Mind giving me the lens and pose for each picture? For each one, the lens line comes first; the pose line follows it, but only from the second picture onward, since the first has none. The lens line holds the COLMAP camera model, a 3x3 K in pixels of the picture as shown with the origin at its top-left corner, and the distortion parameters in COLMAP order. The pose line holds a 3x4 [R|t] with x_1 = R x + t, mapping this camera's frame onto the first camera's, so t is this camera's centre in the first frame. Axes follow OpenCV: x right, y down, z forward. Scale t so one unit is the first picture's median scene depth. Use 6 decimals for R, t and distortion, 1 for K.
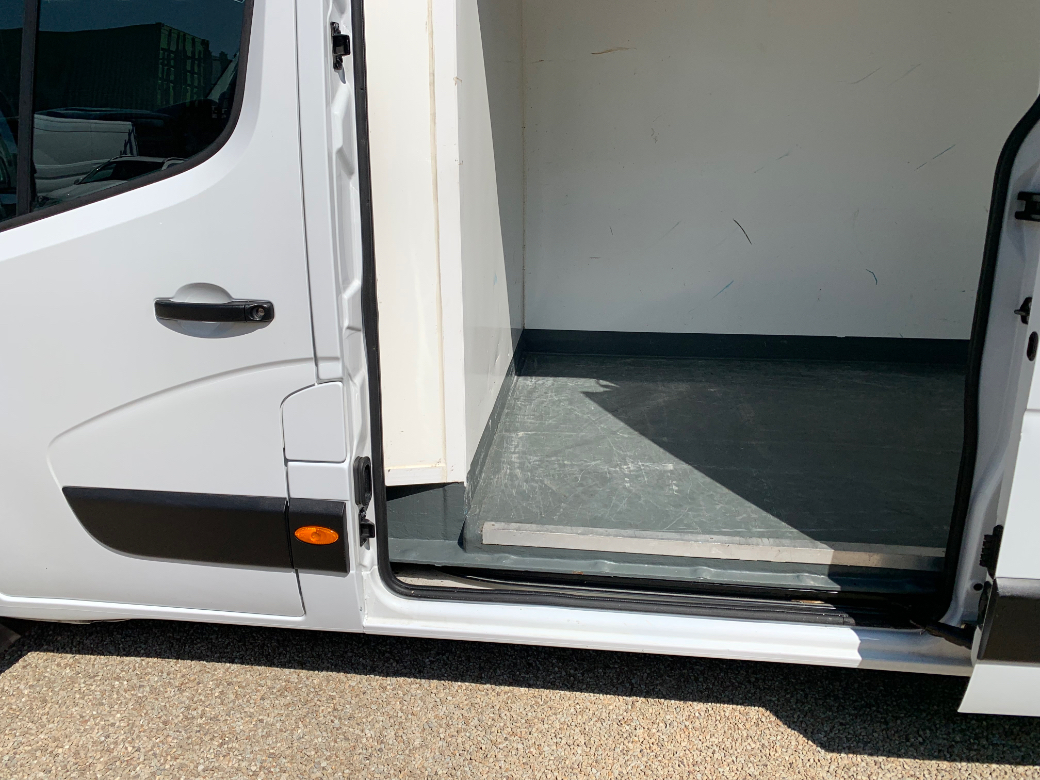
lens RADIAL K [[800.0, 0, 520.0], [0, 800.0, 390.0], [0, 0, 1]] dist [-0.007972, -0.003891]
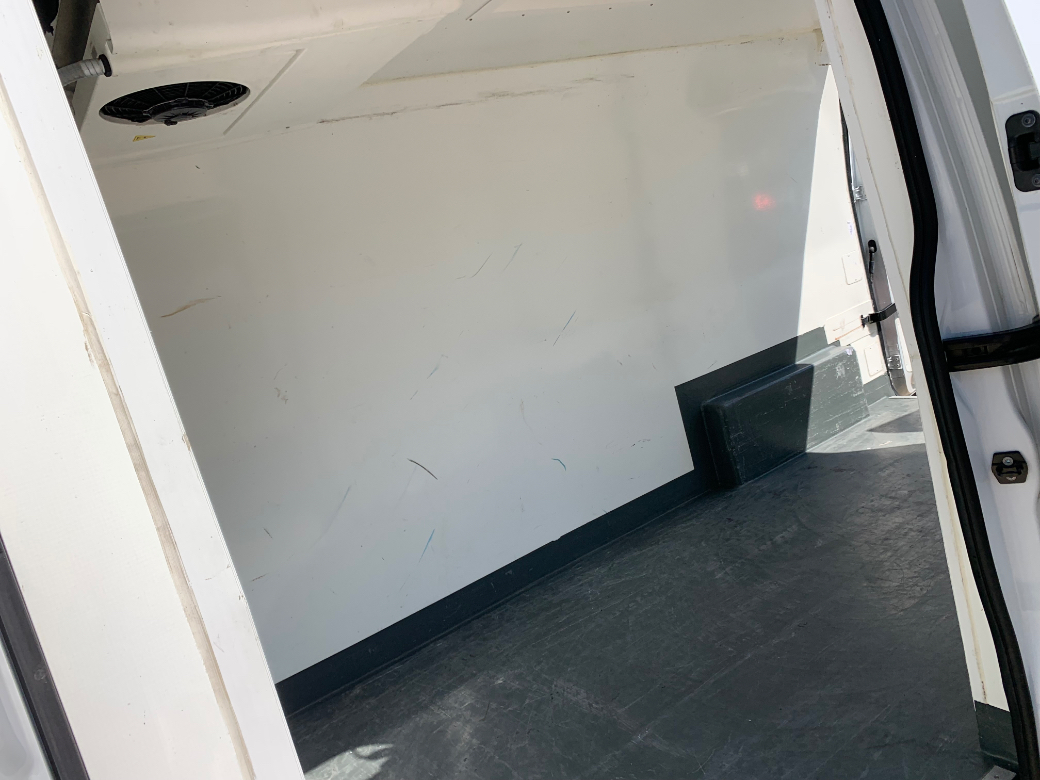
lens RADIAL K [[809.2, 0, 513.2], [0, 809.2, 387.2], [0, 0, 1]] dist [0.035715, -0.051367]
pose [[0.756704, -0.288299, 0.586756, -0.114414], [0.422676, 0.900446, -0.102671, -0.161298], [-0.498742, 0.325699, 0.803228, 0.291176]]
